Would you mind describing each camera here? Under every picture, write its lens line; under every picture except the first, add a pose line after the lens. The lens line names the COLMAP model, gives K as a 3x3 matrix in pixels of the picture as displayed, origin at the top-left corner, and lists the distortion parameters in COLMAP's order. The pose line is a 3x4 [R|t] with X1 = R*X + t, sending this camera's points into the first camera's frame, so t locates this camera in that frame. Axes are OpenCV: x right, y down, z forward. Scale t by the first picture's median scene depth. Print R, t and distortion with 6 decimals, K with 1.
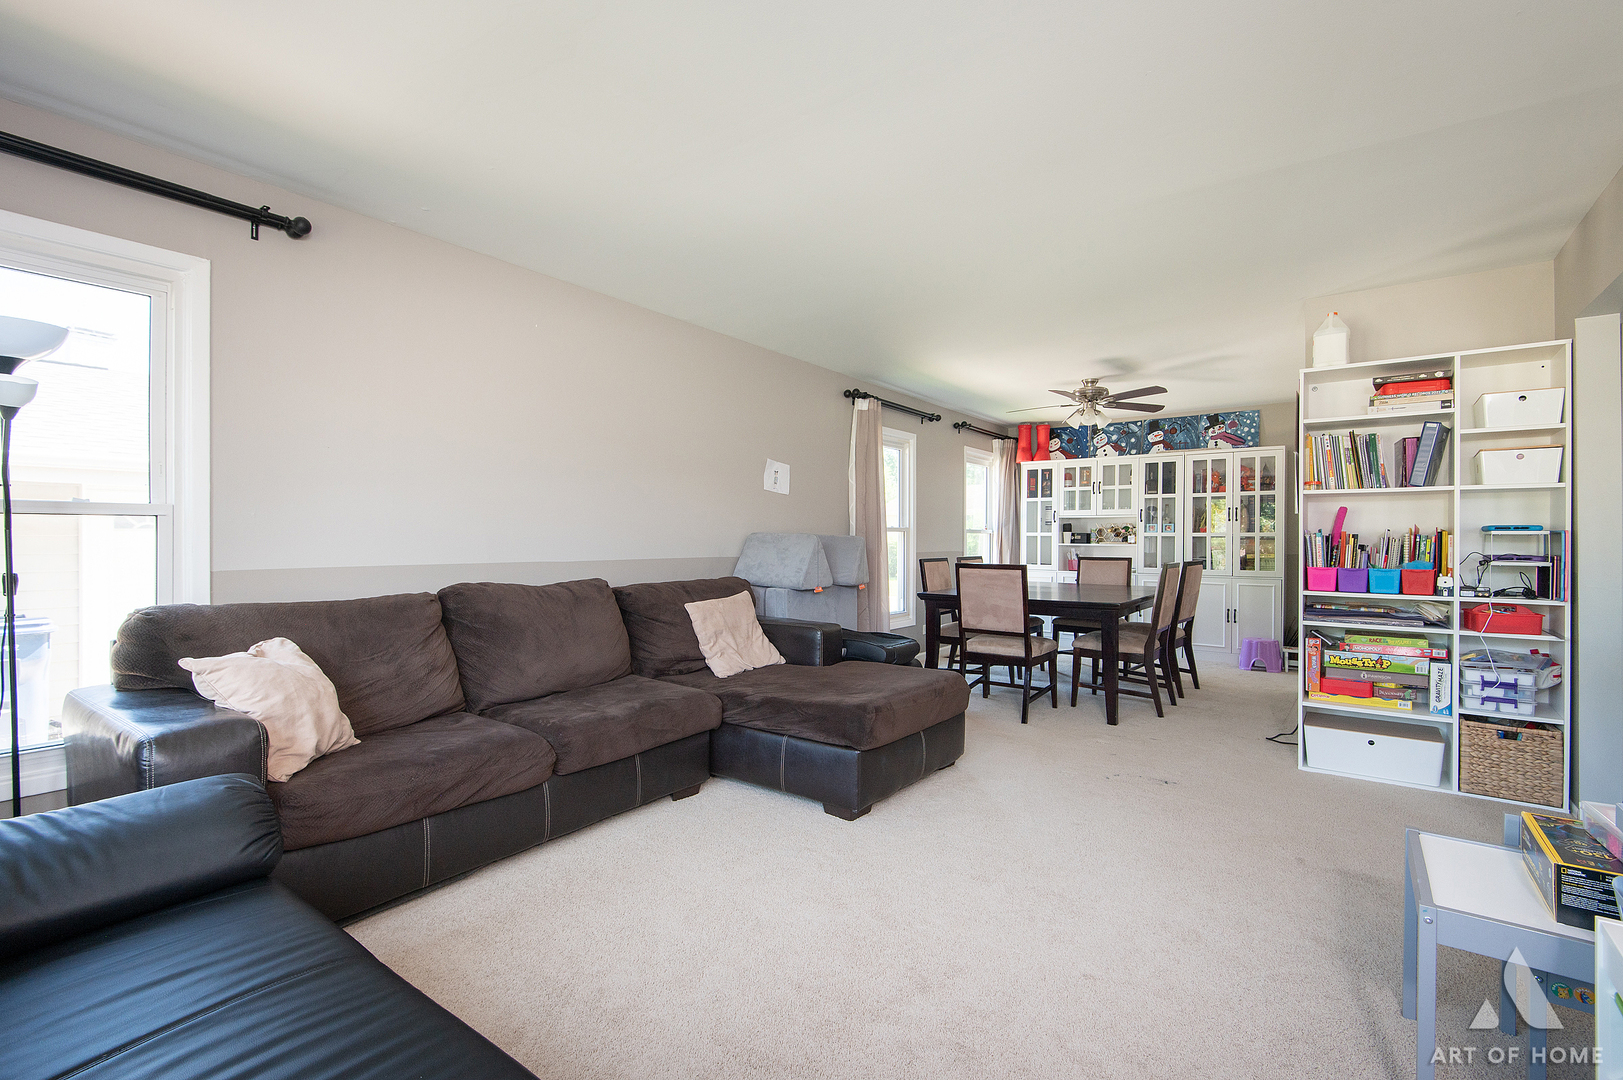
lens RADIAL K [[729.4, 0, 796.1], [0, 729.4, 543.3], [0, 0, 1]] dist [0.014246, -0.007927]
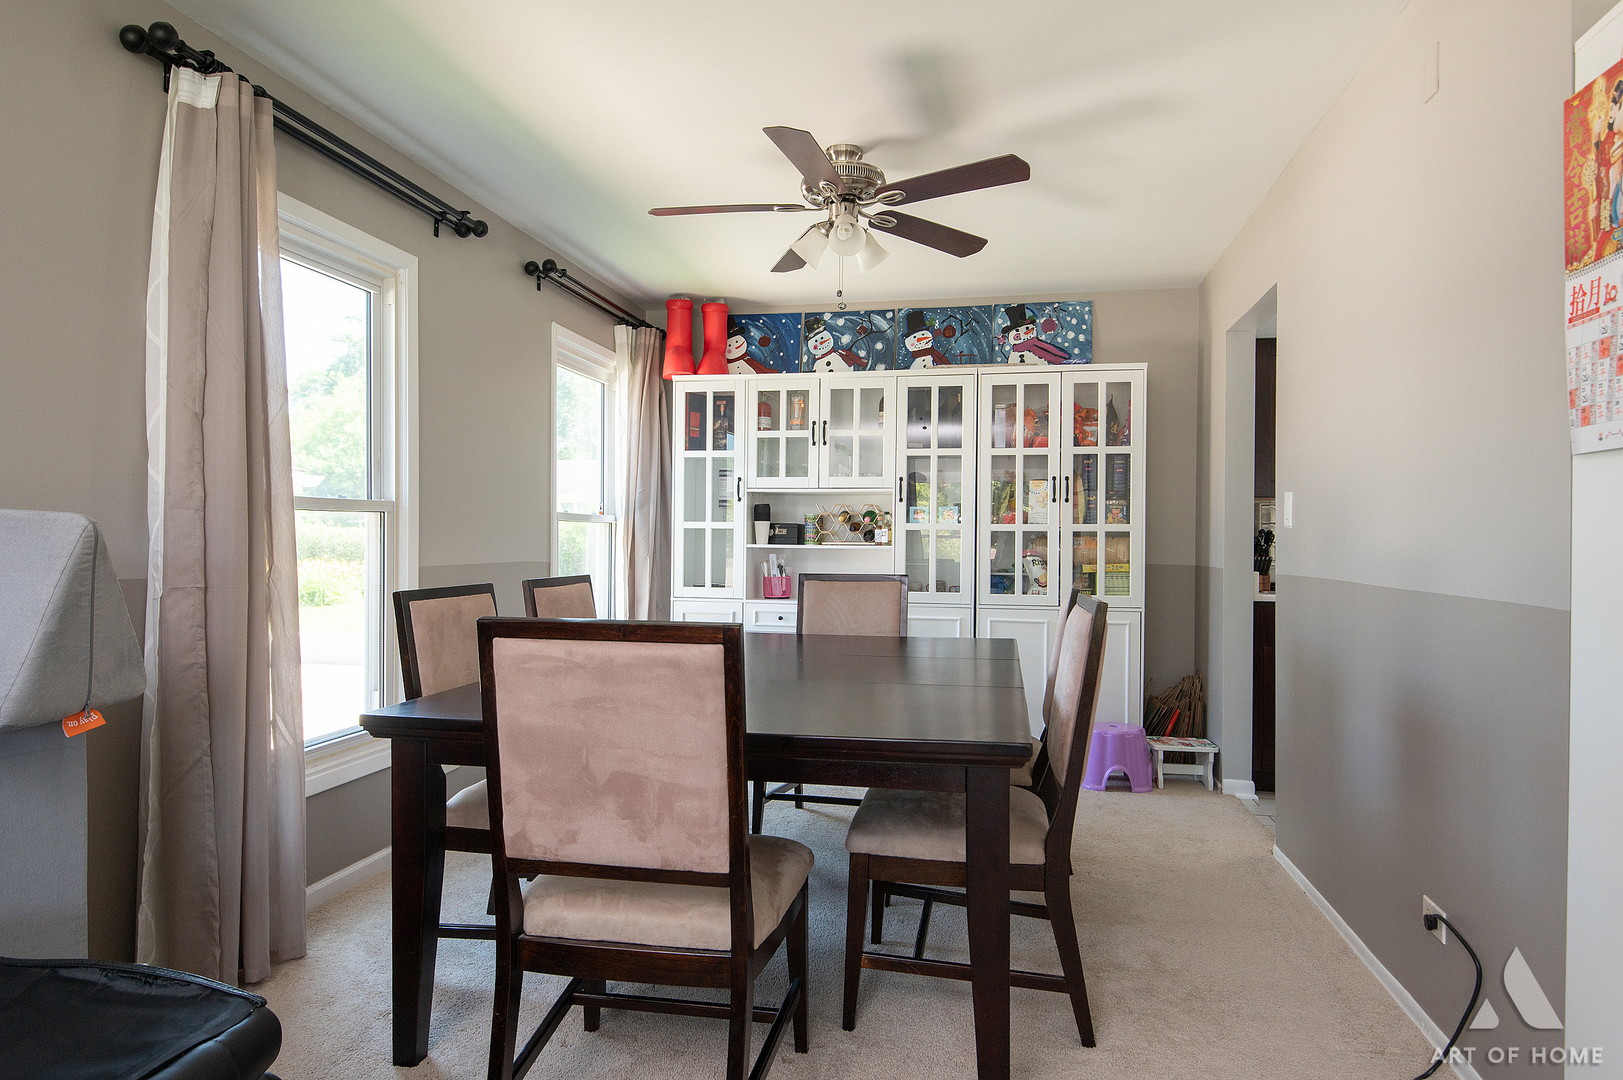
lens RADIAL K [[1010.3, 0, 808.2], [0, 1010.3, 545.5], [0, 0, 1]] dist [-0.007830, -0.003263]
pose [[0.899578, -0.001273, 0.436757, 0.104775], [0.000359, 0.999998, 0.002174, -0.000423], [-0.436759, -0.001799, 0.899577, 0.389708]]
